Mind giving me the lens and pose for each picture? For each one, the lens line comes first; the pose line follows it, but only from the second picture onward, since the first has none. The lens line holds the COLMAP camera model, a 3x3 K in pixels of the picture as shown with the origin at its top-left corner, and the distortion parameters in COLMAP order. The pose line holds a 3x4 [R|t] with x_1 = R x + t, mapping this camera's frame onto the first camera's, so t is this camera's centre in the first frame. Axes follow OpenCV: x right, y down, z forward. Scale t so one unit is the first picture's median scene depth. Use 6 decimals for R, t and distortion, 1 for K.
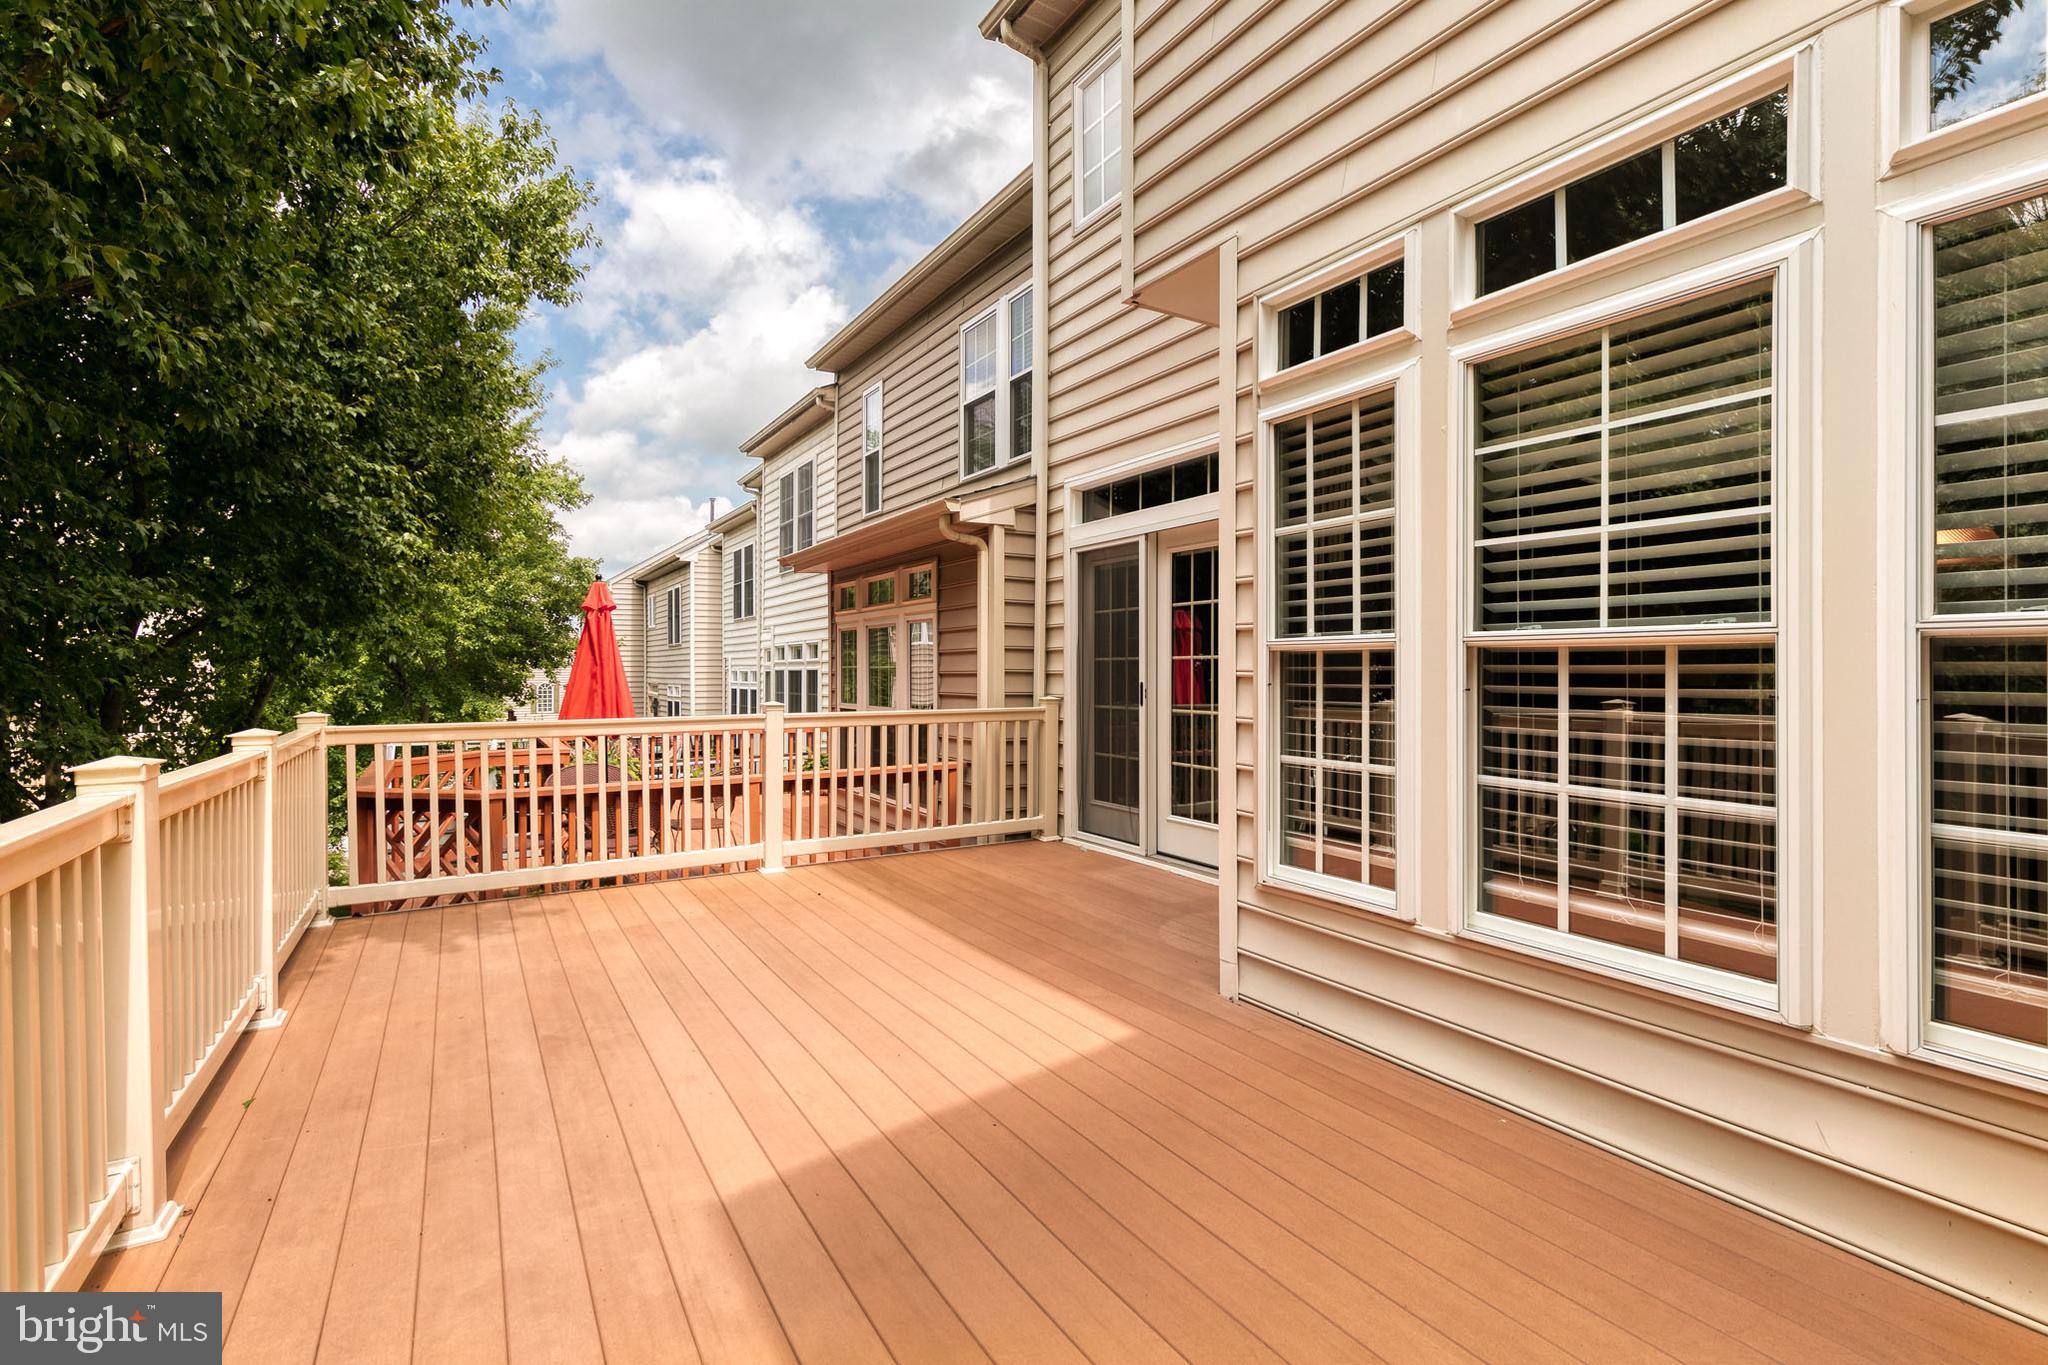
lens RADIAL K [[943.3, 0, 1035.9], [0, 943.3, 688.4], [0, 0, 1]] dist [0.006227, -0.000660]
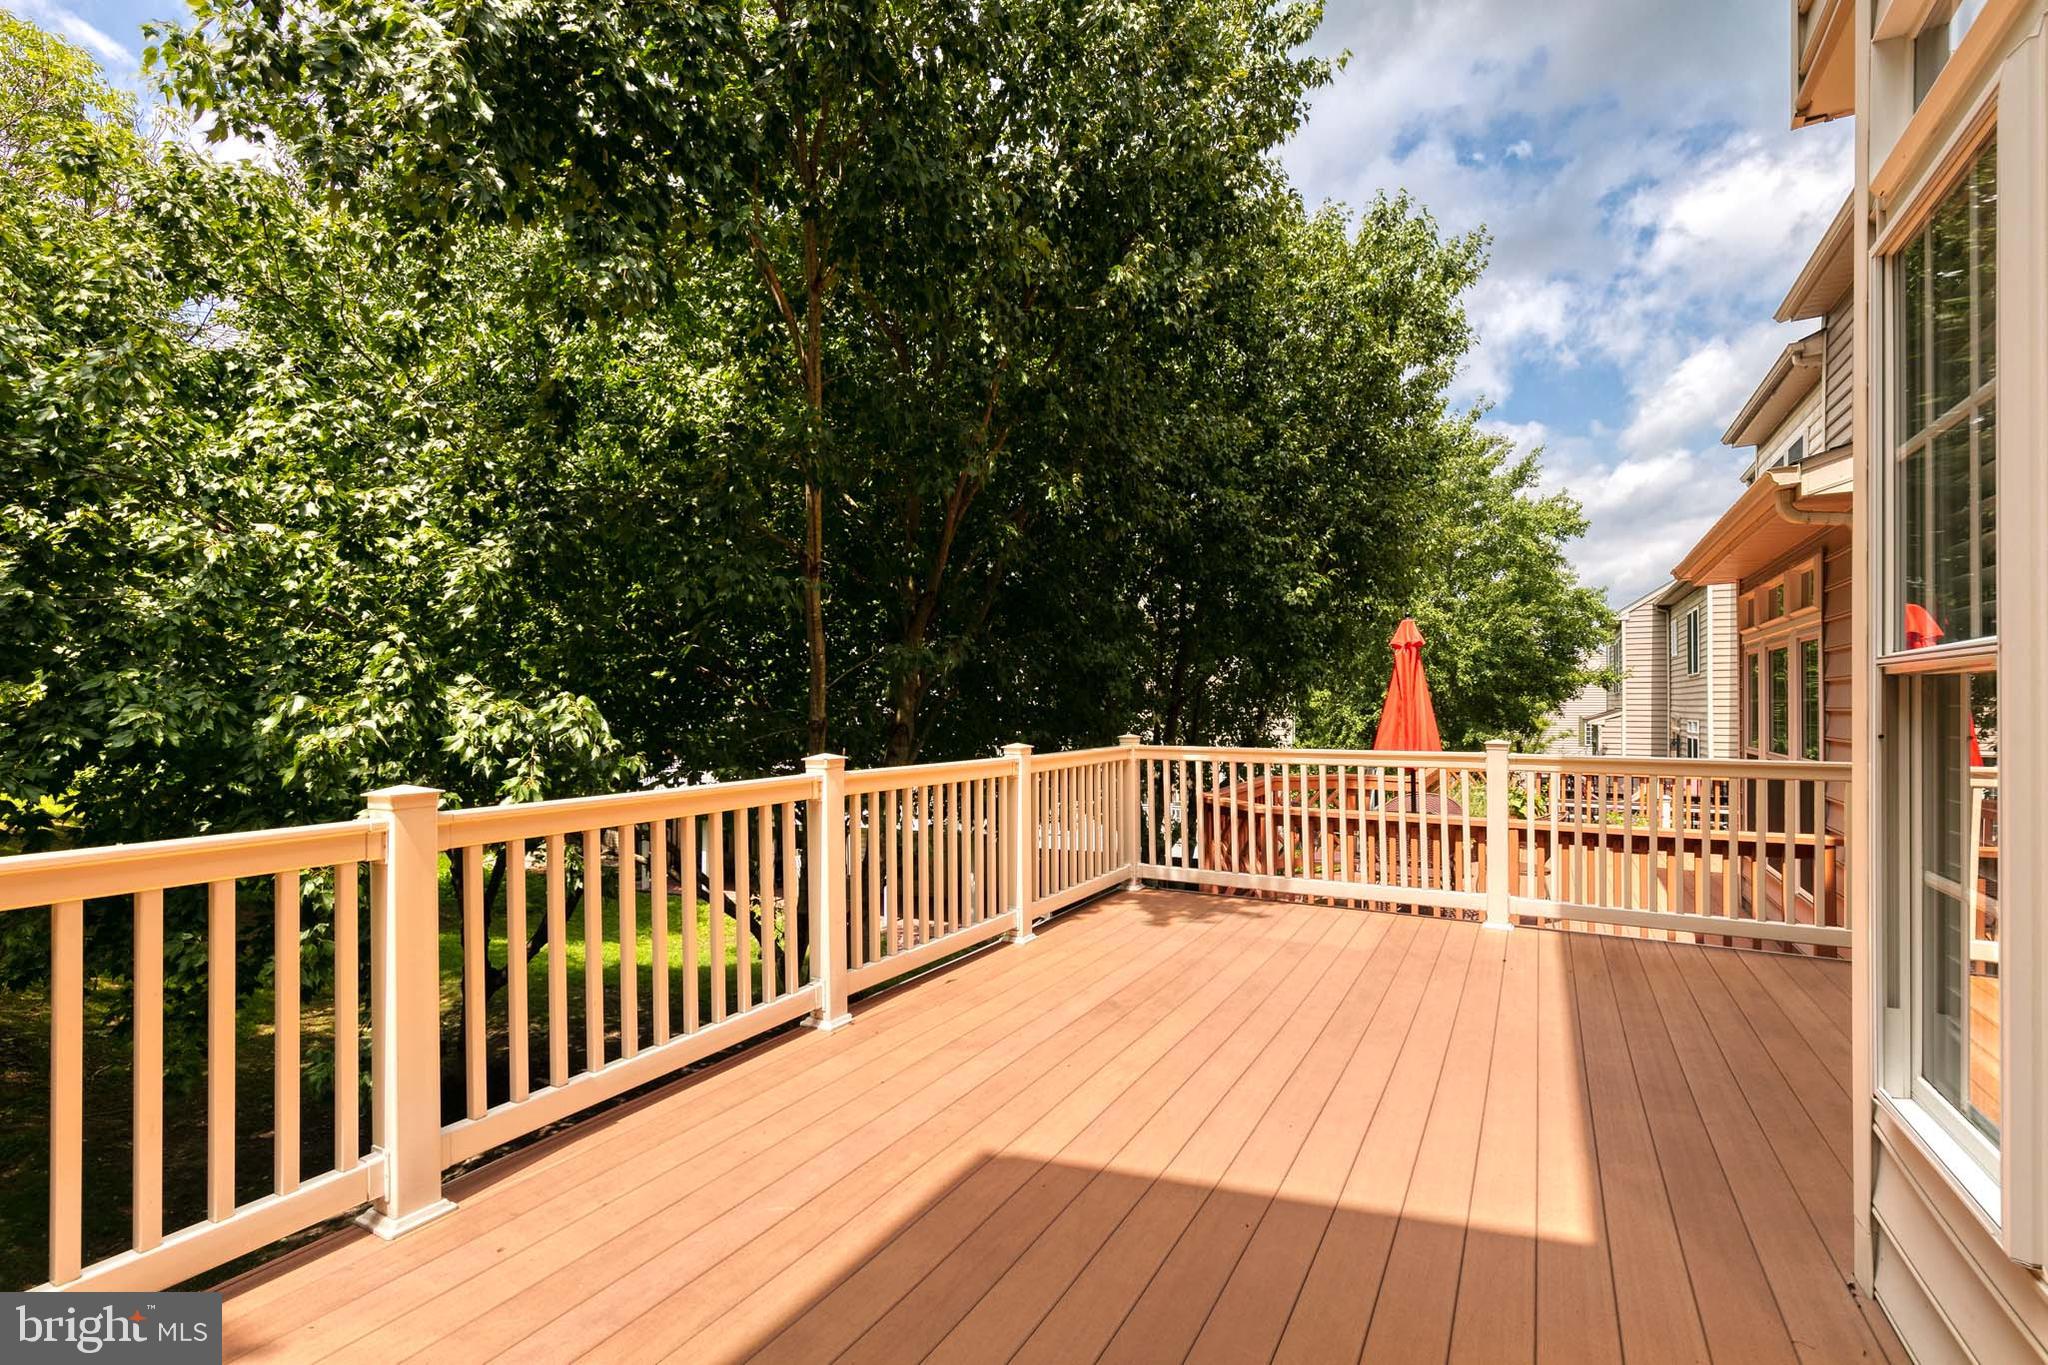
lens RADIAL K [[915.6, 0, 1030.7], [0, 915.6, 710.2], [0, 0, 1]] dist [0.003675, -0.000120]
pose [[0.492888, 0.009862, -0.870037, 0.305408], [-0.019703, 0.999806, 0.000171, -0.006637], [0.869870, 0.017058, 0.492987, 0.202845]]
